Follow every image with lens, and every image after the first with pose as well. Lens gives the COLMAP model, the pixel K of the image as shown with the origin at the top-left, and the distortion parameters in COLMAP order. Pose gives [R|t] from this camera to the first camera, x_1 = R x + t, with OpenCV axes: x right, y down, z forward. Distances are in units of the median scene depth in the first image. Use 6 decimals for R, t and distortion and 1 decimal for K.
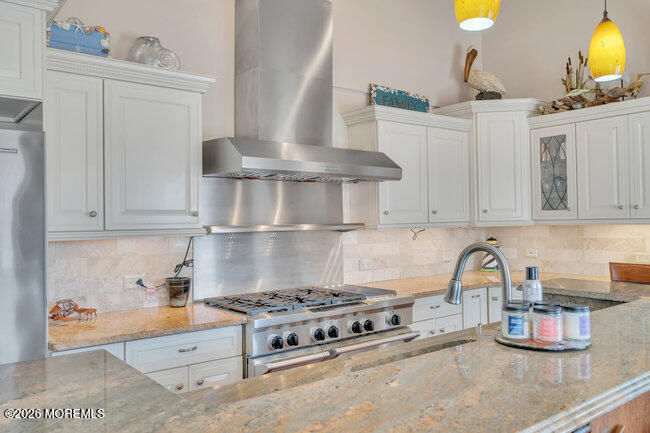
lens RADIAL K [[541.6, 0, 325.7], [0, 541.6, 216.2], [0, 0, 1]] dist [0.013351, 0.006371]
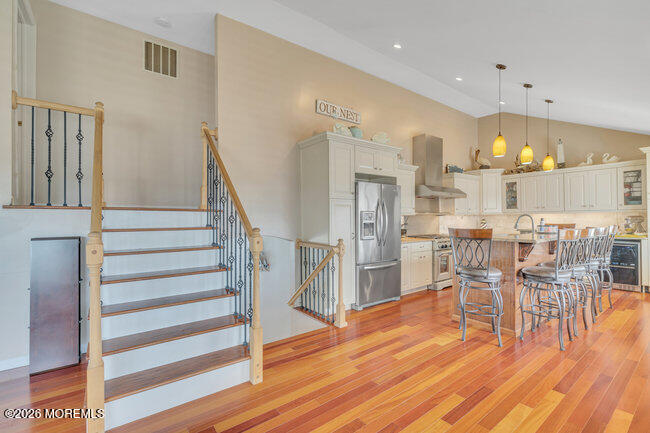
lens RADIAL K [[289.8, 0, 326.5], [0, 289.8, 218.2], [0, 0, 1]] dist [-0.002129, -0.000575]
pose [[0.999490, 0.001579, -0.031898, -0.496182], [-0.001531, 0.999998, 0.001518, 0.037819], [0.031900, -0.001469, 0.999490, -0.535869]]
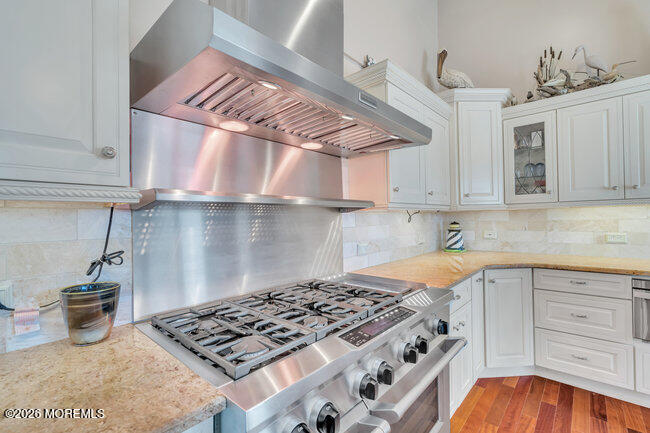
lens RADIAL K [[289.8, 0, 323.5], [0, 289.8, 213.1], [0, 0, 1]] dist [-0.002129, -0.000575]
pose [[0.986129, 0.001849, 0.165968, -0.073131], [0.000745, 0.999879, -0.015563, 0.035529], [-0.165977, 0.015471, 0.986008, 0.520200]]
